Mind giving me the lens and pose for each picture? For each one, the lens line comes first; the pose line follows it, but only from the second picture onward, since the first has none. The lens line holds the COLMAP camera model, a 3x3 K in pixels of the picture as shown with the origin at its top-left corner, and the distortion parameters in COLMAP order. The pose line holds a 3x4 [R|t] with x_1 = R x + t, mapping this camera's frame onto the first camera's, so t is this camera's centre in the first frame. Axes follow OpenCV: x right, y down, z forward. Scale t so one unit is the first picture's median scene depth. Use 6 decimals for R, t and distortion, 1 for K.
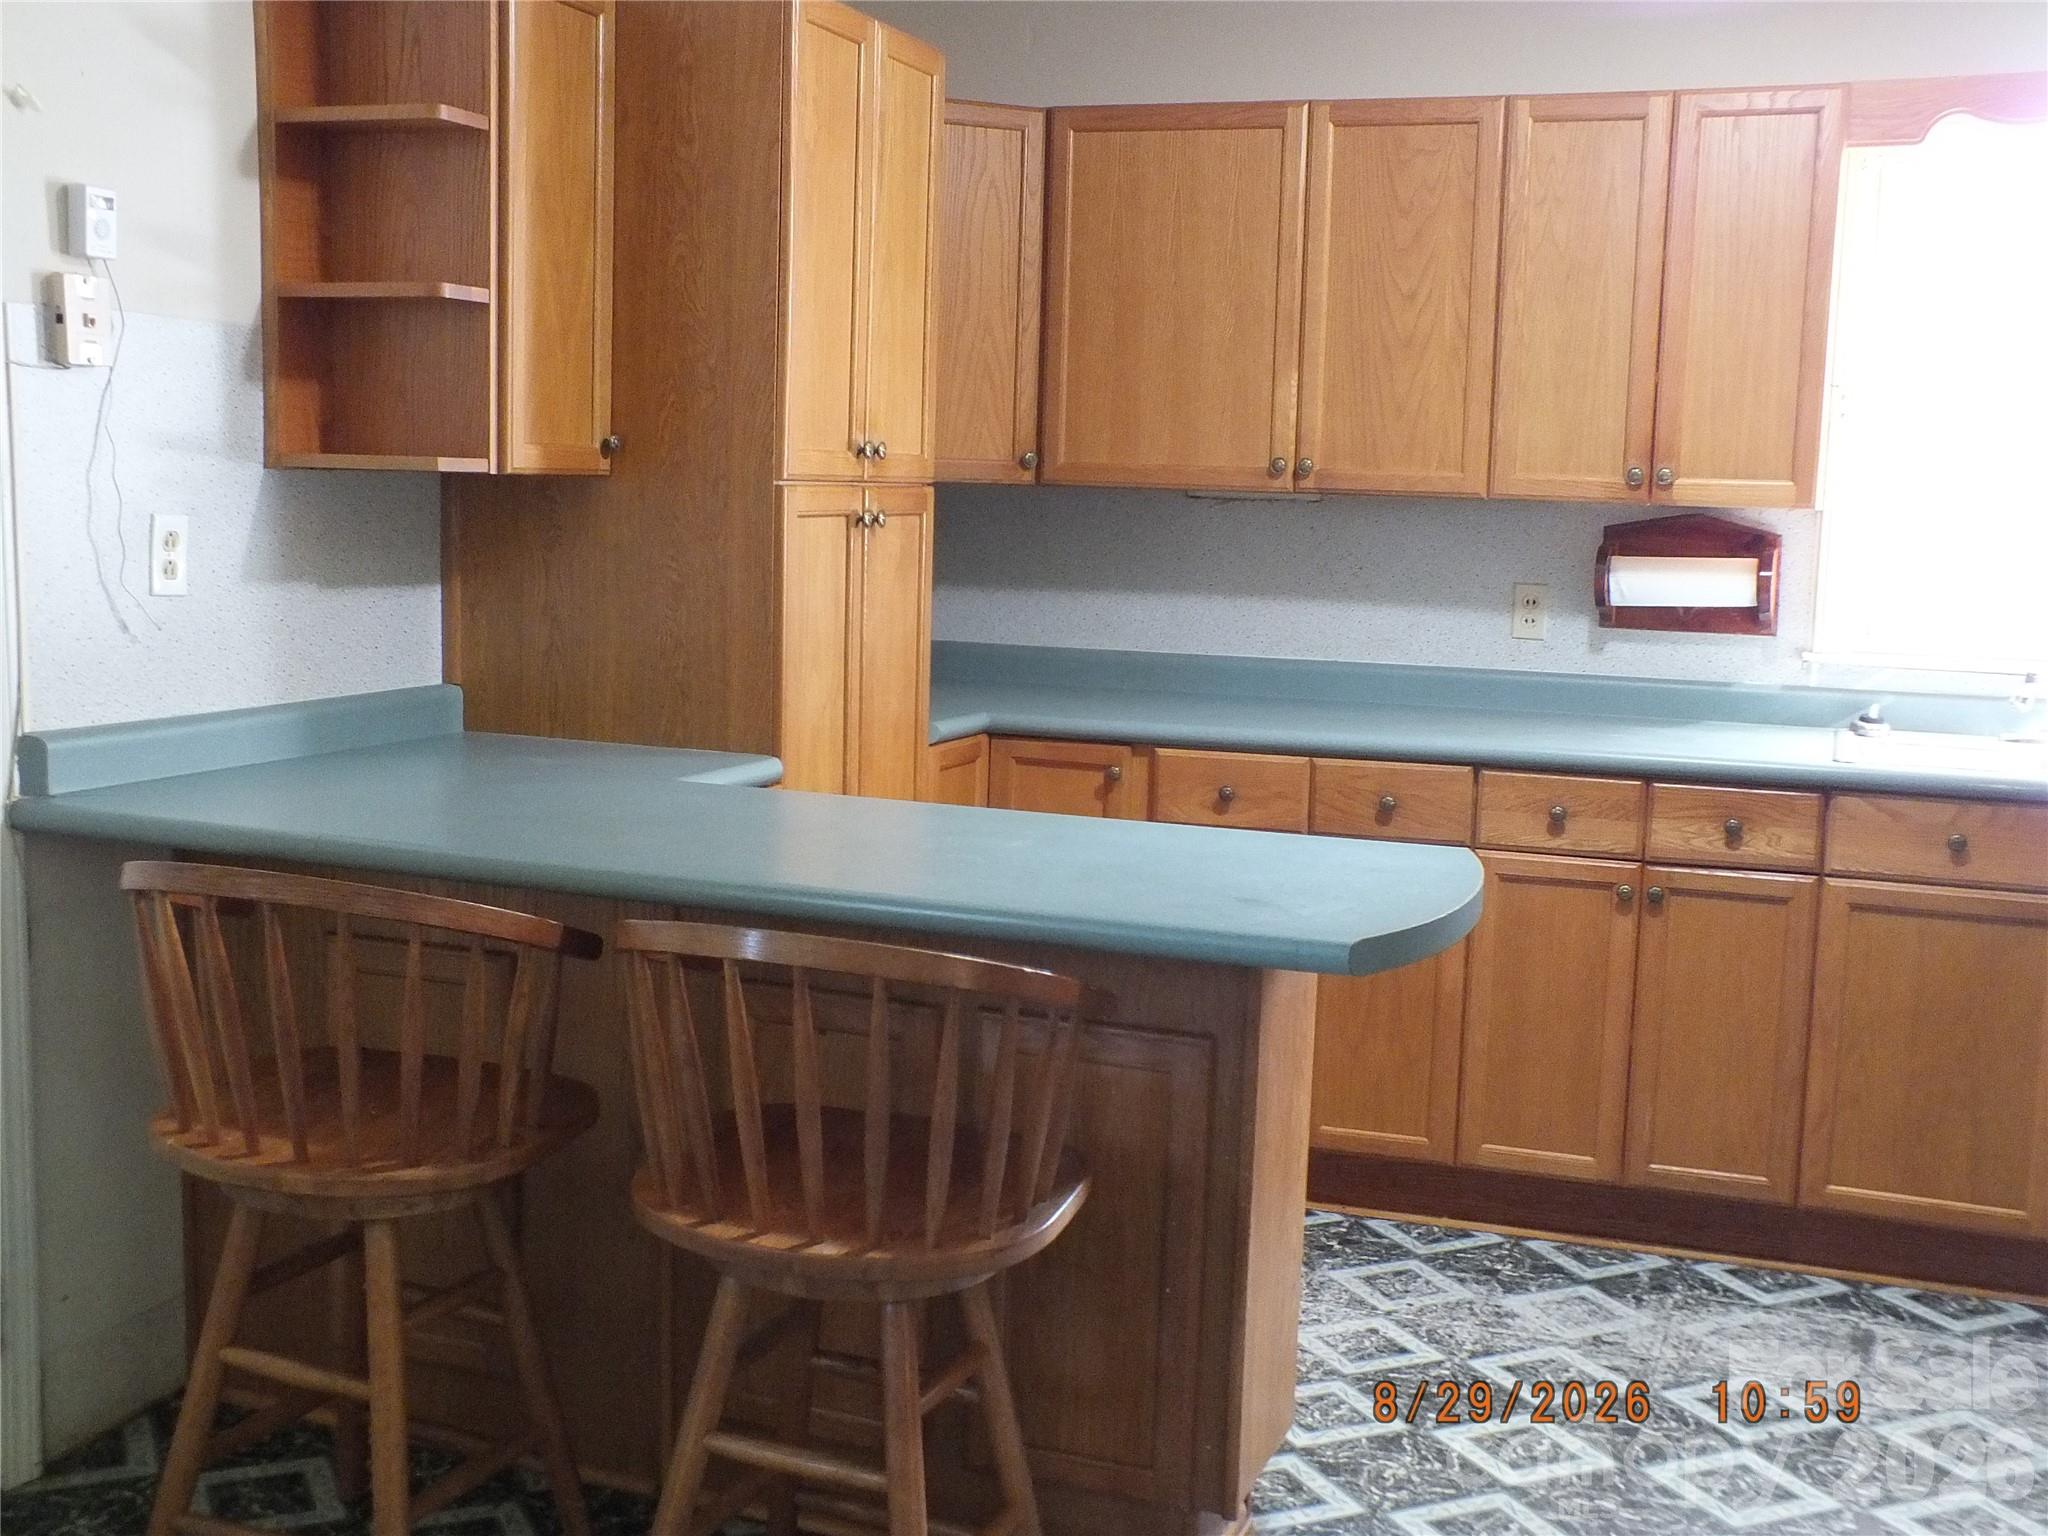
lens RADIAL K [[2151.1, 0, 1032.8], [0, 2151.1, 769.0], [0, 0, 1]] dist [0.016246, 0.000000]
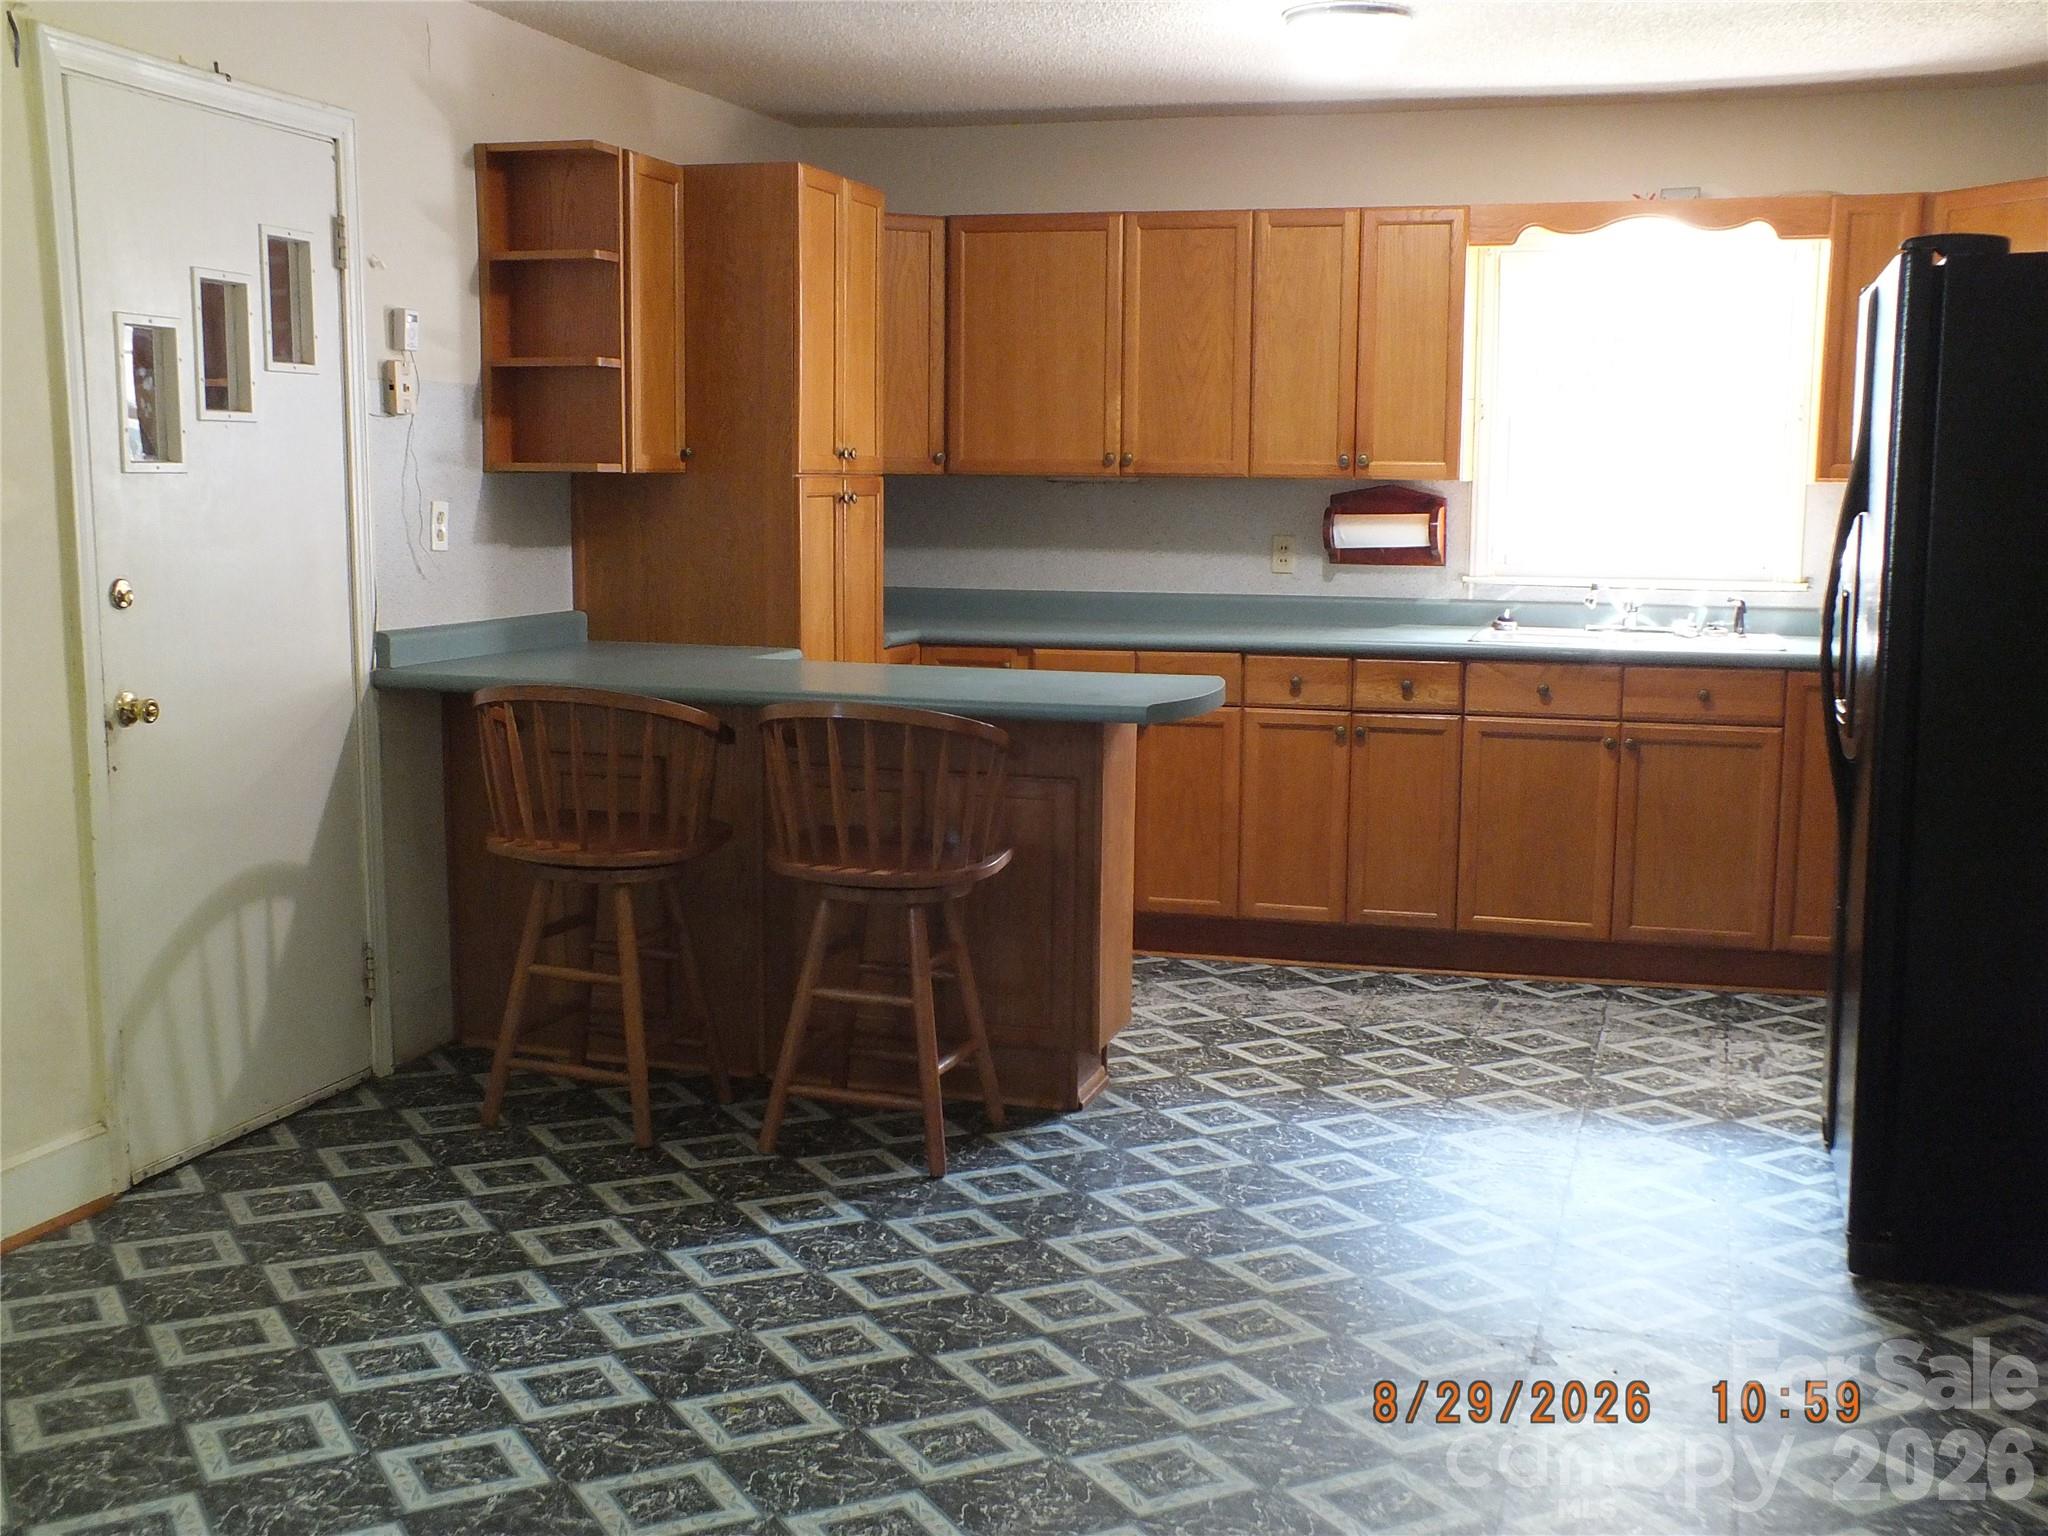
lens RADIAL K [[2151.1, 0, 1017.2], [0, 2151.1, 769.8], [0, 0, 1]] dist [0.016246, 0.000000]
pose [[0.997735, -0.028257, 0.061041, -0.051255], [0.028033, 0.999597, 0.004525, 0.072395], [-0.061144, -0.002804, 0.998125, -0.529655]]
